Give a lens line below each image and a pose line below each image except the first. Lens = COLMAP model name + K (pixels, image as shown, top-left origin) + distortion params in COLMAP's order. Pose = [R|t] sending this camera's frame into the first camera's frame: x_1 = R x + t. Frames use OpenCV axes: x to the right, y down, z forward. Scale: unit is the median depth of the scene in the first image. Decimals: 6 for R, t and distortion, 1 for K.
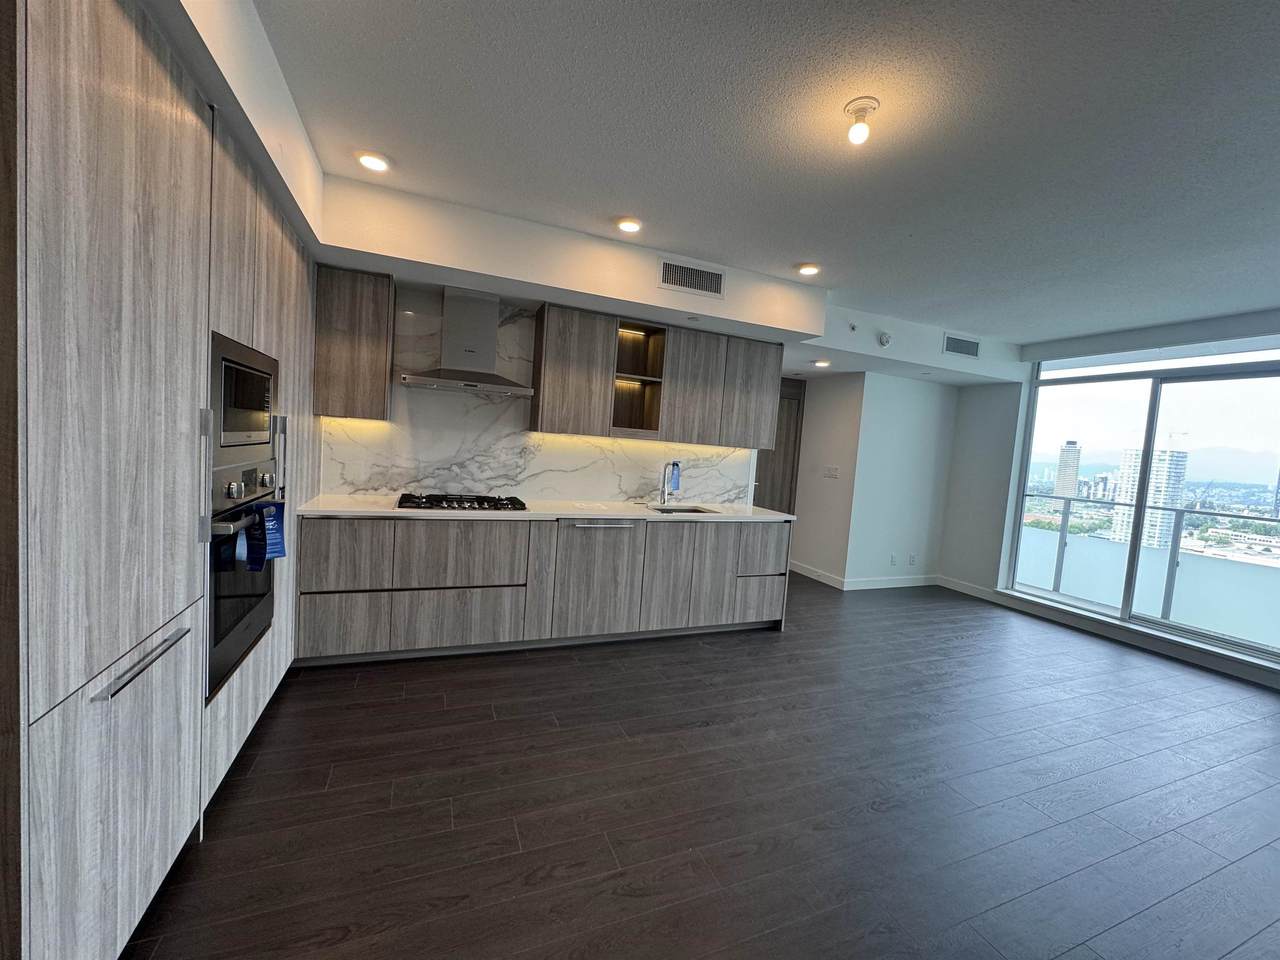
lens RADIAL K [[518.6, 0, 643.7], [0, 518.6, 477.3], [0, 0, 1]] dist [-0.000420, -0.000002]
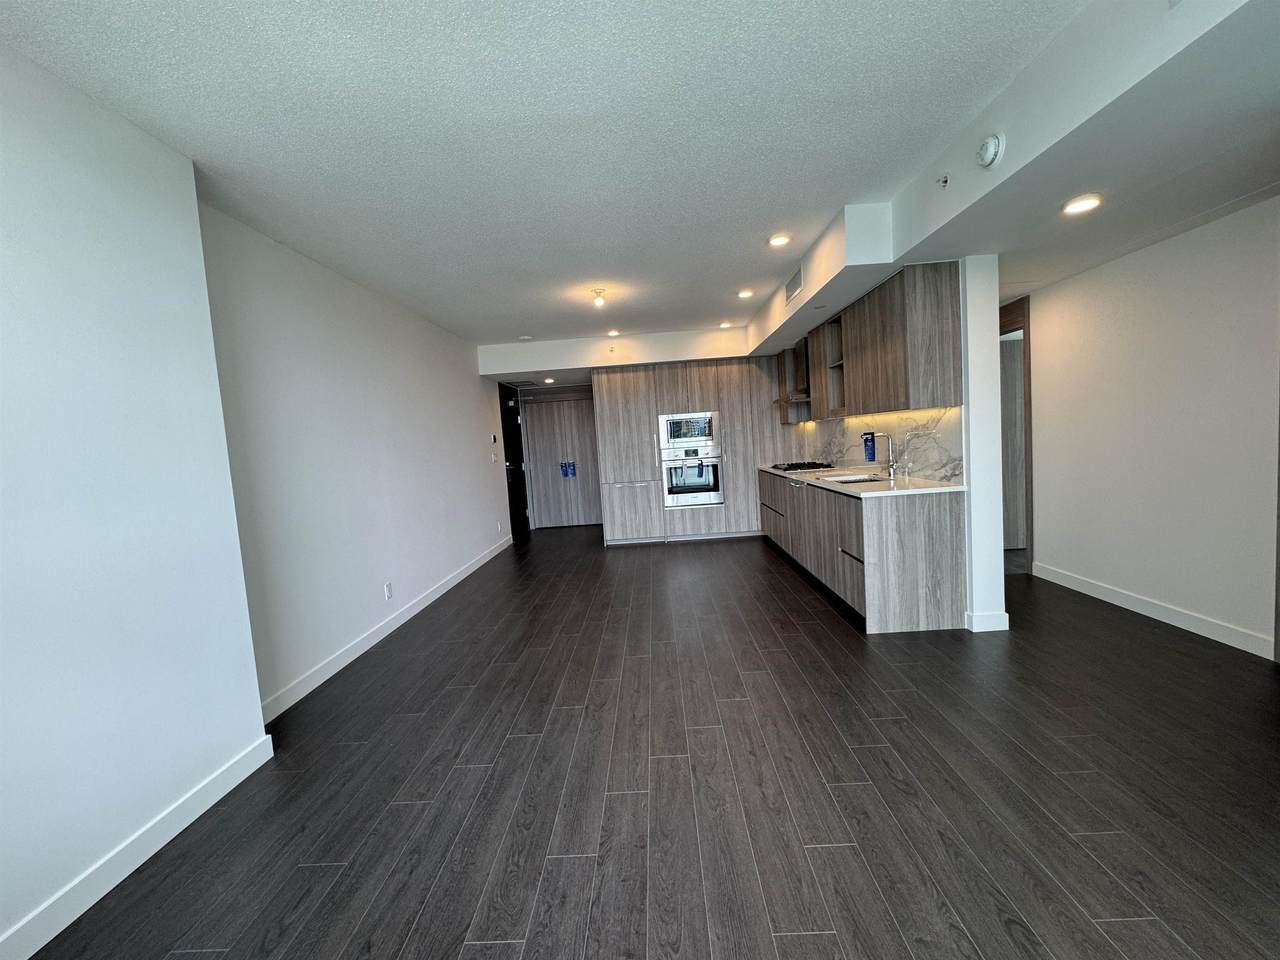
lens RADIAL K [[518.6, 0, 643.7], [0, 518.6, 477.3], [0, 0, 1]] dist [-0.000420, -0.000002]
pose [[-0.406258, 0.023457, -0.913457, 1.039951], [-0.019142, 0.999233, 0.034173, 0.026770], [0.913558, 0.031368, -0.405498, 0.905989]]
